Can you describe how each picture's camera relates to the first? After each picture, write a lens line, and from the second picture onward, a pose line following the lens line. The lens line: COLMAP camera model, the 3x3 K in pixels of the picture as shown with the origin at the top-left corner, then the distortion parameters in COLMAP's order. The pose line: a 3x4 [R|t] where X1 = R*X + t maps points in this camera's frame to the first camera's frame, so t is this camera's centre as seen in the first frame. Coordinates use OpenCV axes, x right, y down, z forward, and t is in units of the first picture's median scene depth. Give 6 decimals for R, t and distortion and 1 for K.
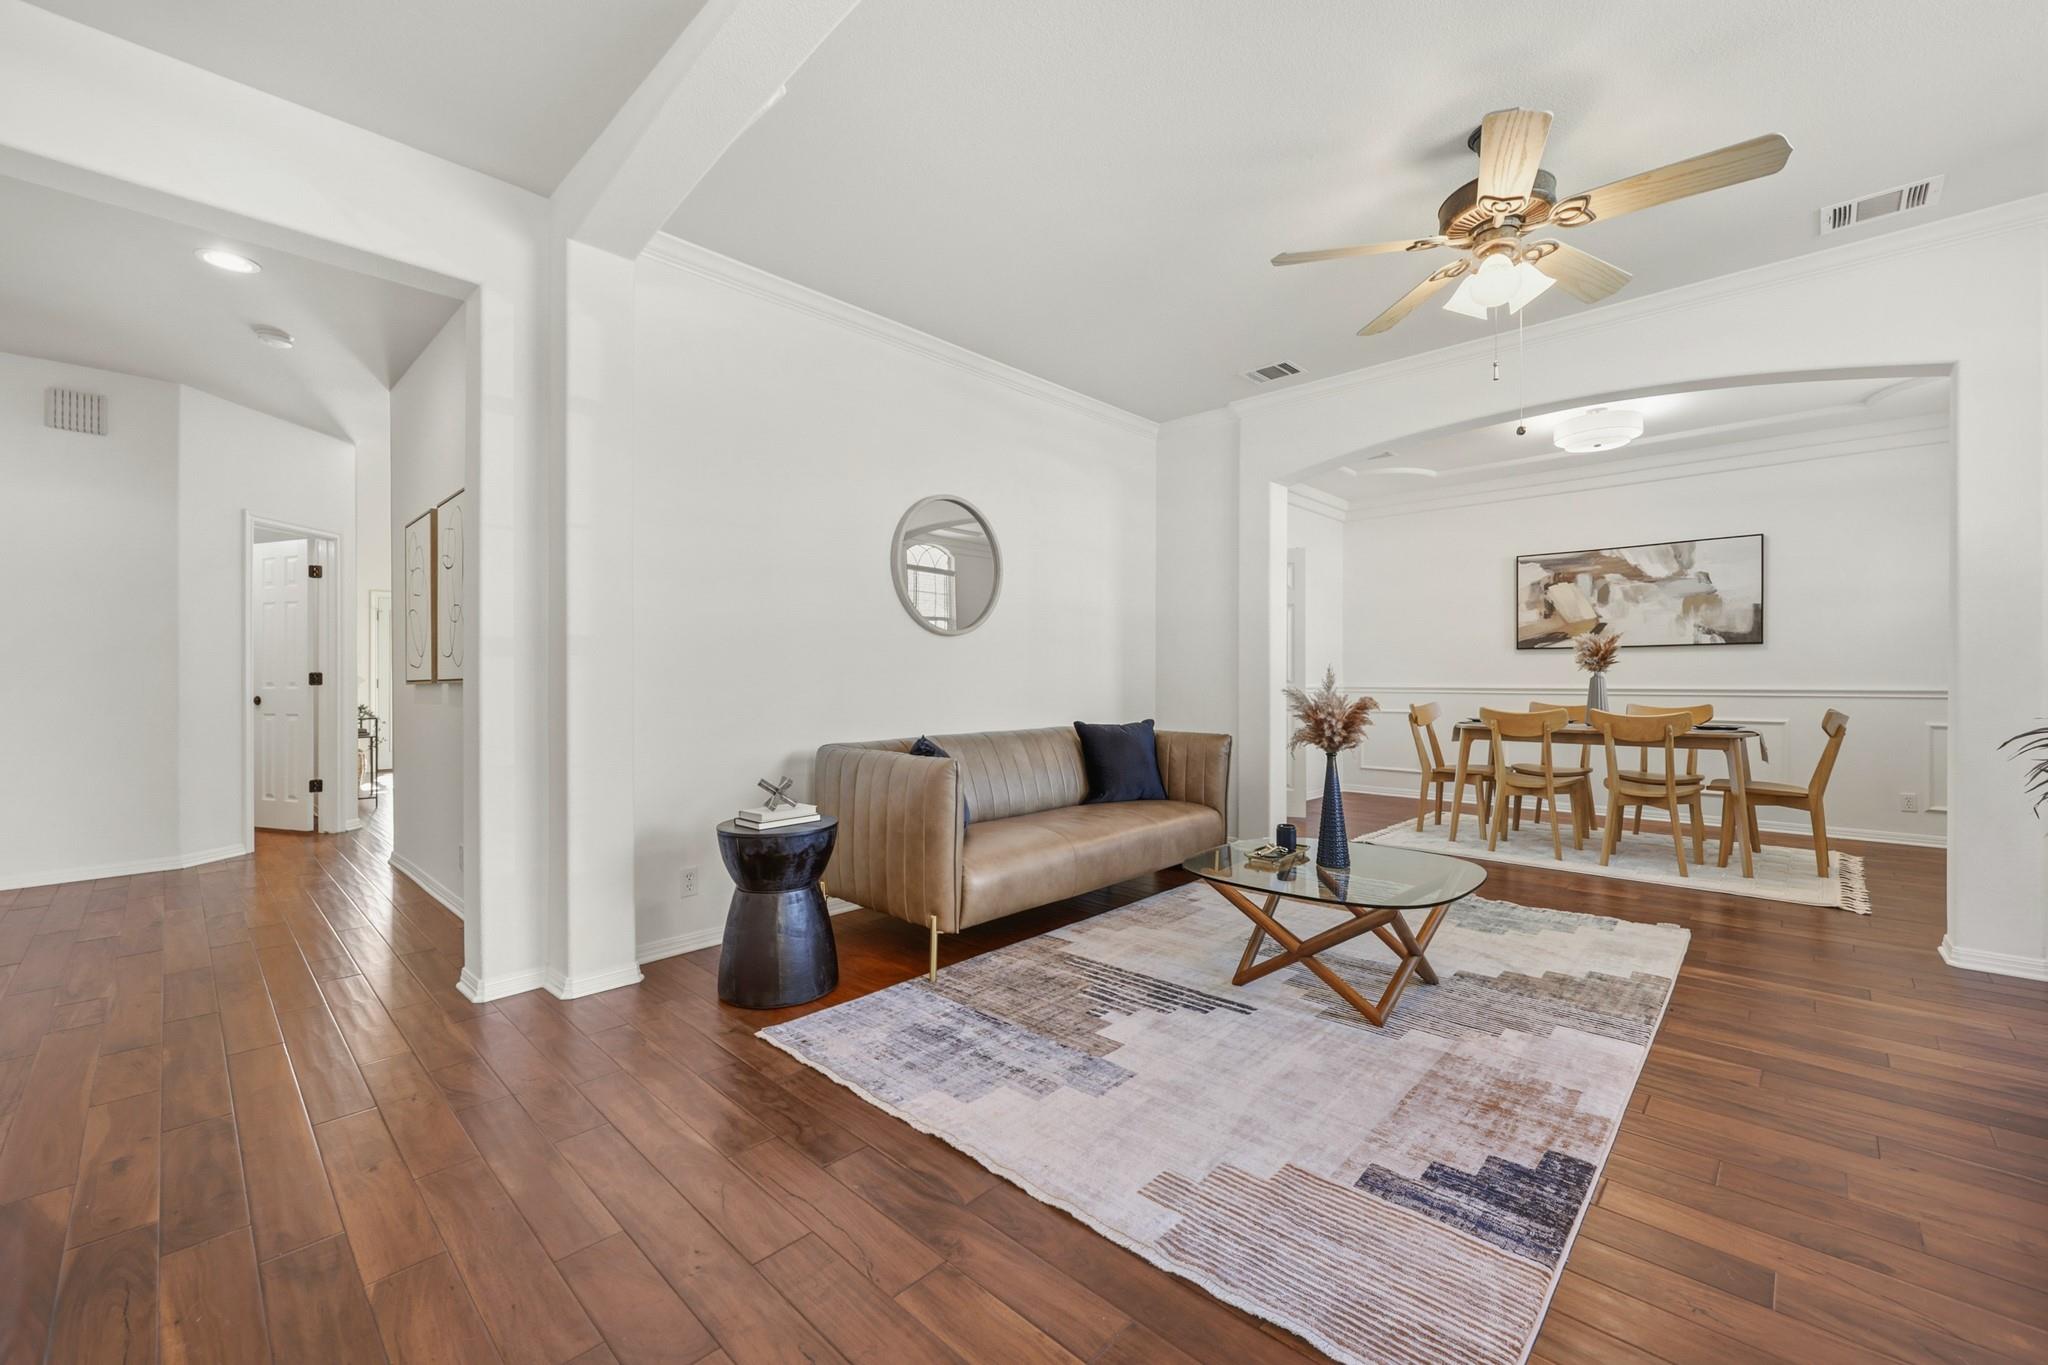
lens RADIAL K [[823.4, 0, 1044.1], [0, 823.4, 681.5], [0, 0, 1]] dist [-0.002994, 0.001219]
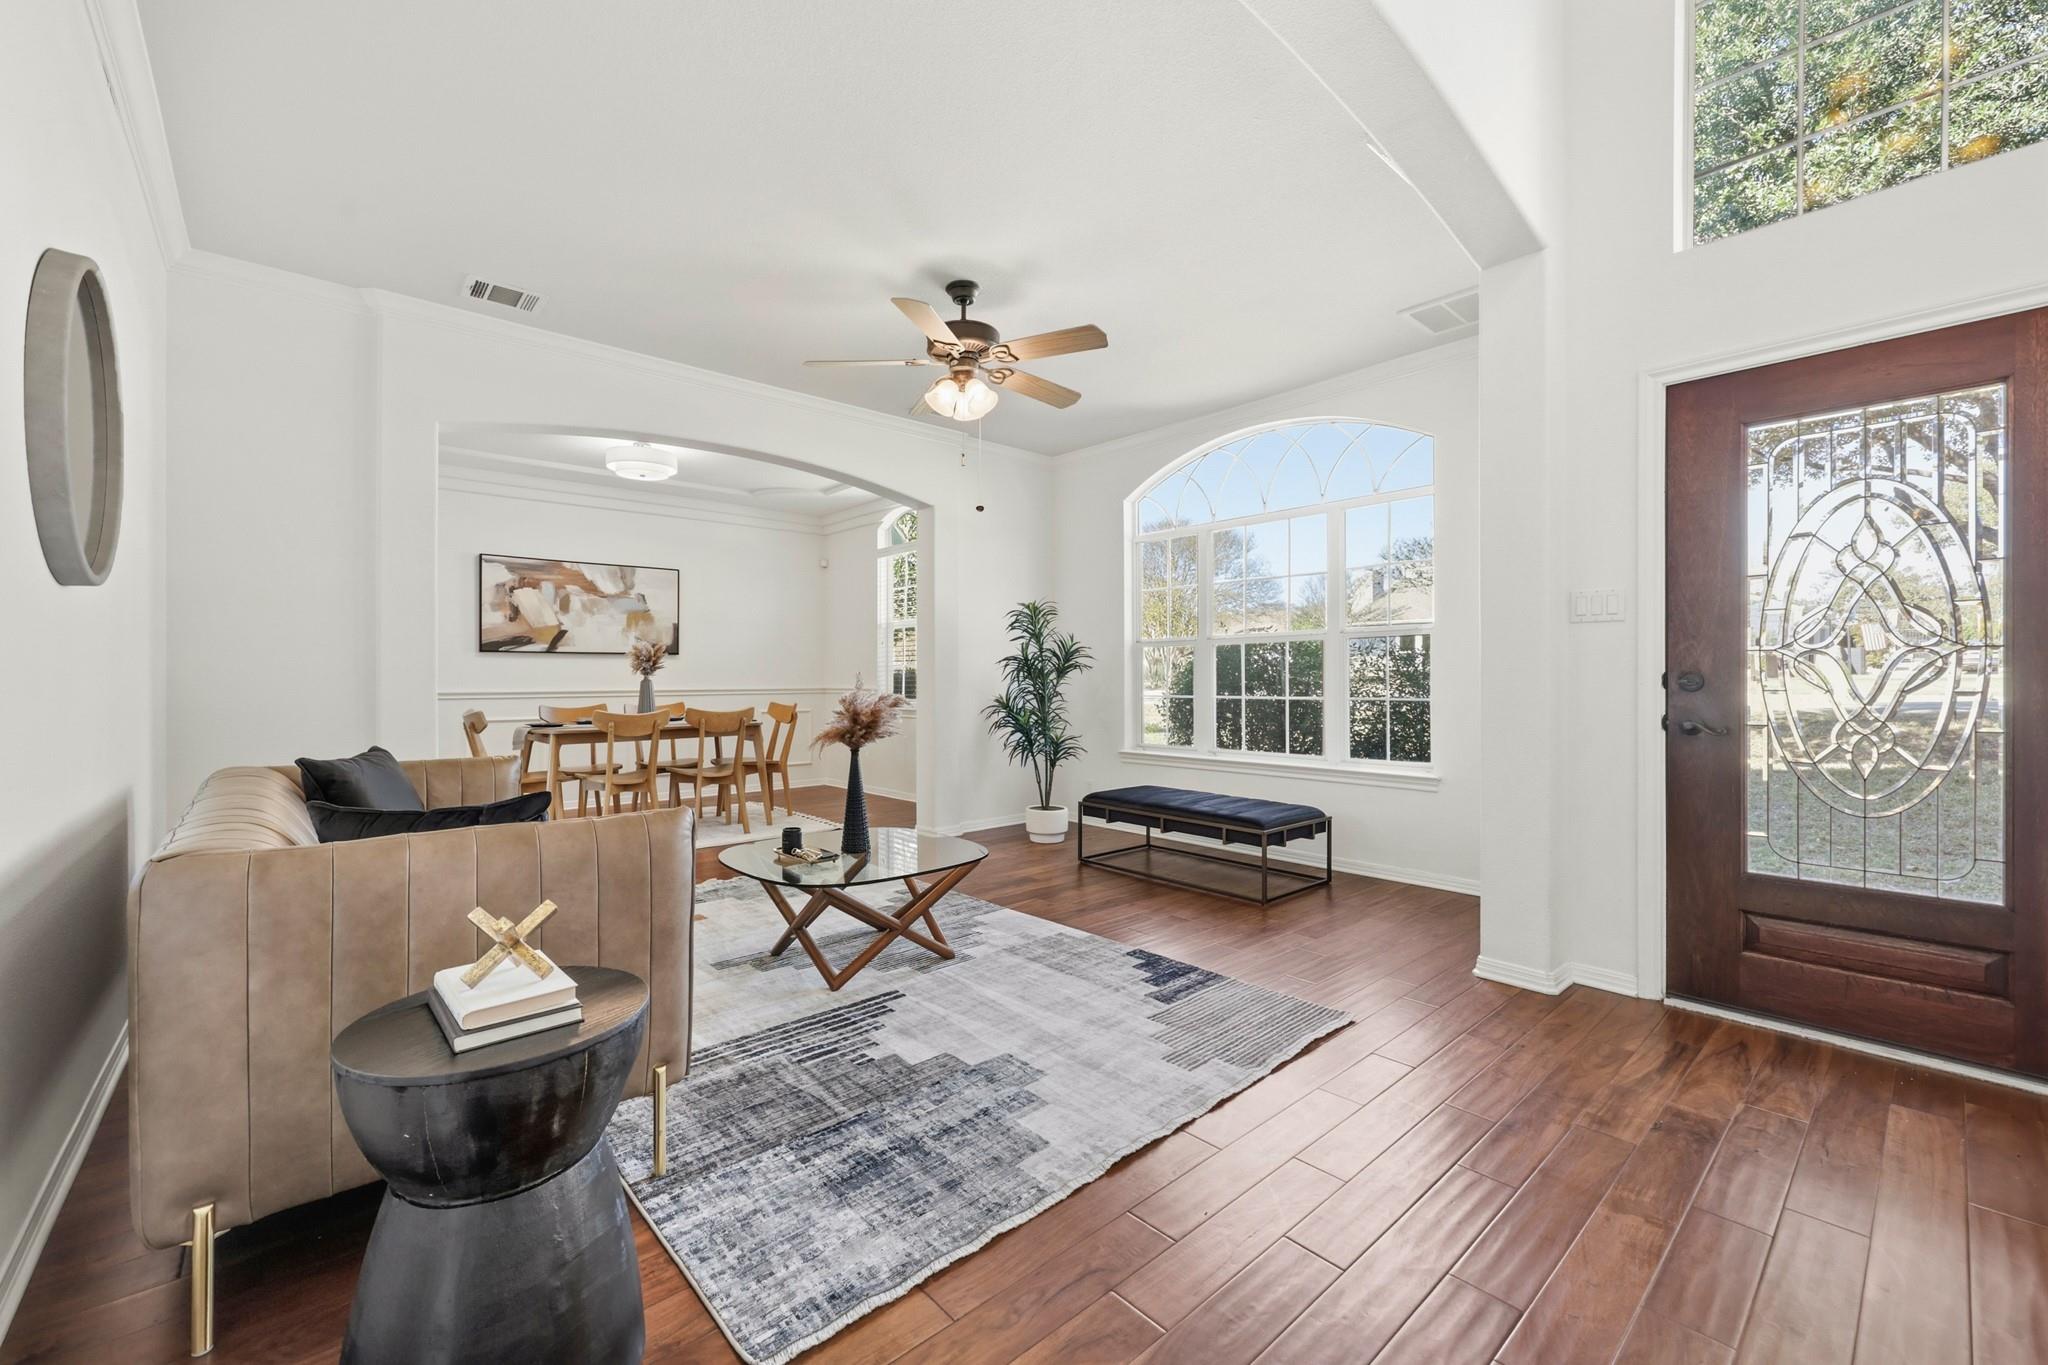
lens RADIAL K [[823.4, 0, 1022.2], [0, 823.4, 675.1], [0, 0, 1]] dist [-0.002994, 0.001219]
pose [[0.098077, 0.006714, 0.995156, -0.740986], [0.007508, 0.999944, -0.007486, -0.000403], [-0.995150, 0.008205, 0.098021, 0.688741]]
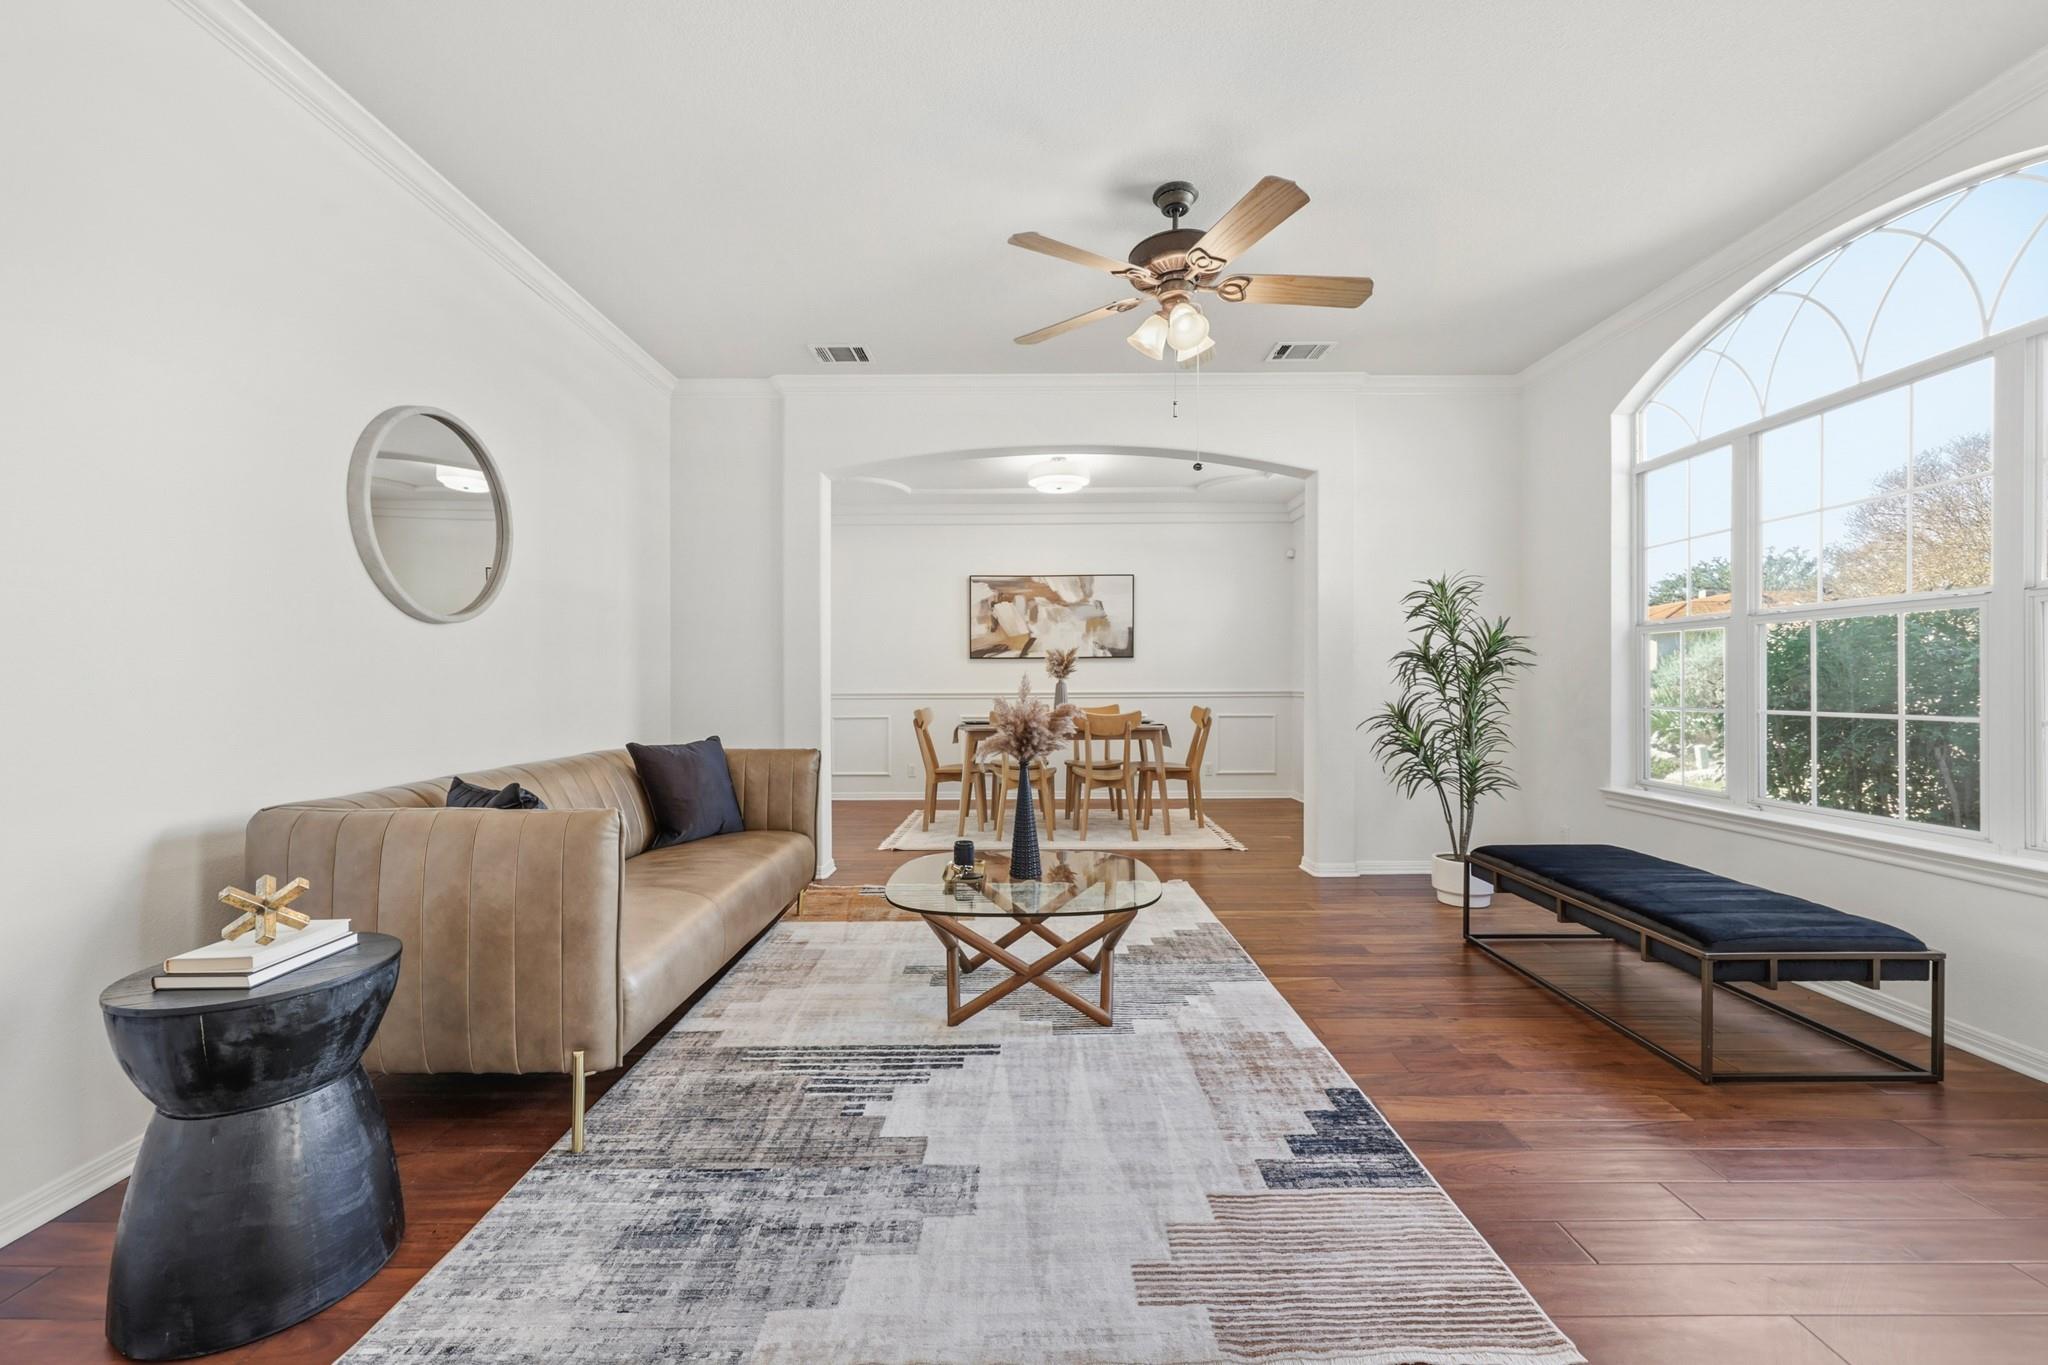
lens RADIAL K [[823.4, 0, 1028.9], [0, 823.4, 697.0], [0, 0, 1]] dist [-0.002994, 0.001219]
pose [[0.733237, -0.014369, 0.679821, -0.320928], [0.005888, 0.999873, 0.014782, -0.005995], [-0.679947, -0.006836, 0.733229, 0.284902]]
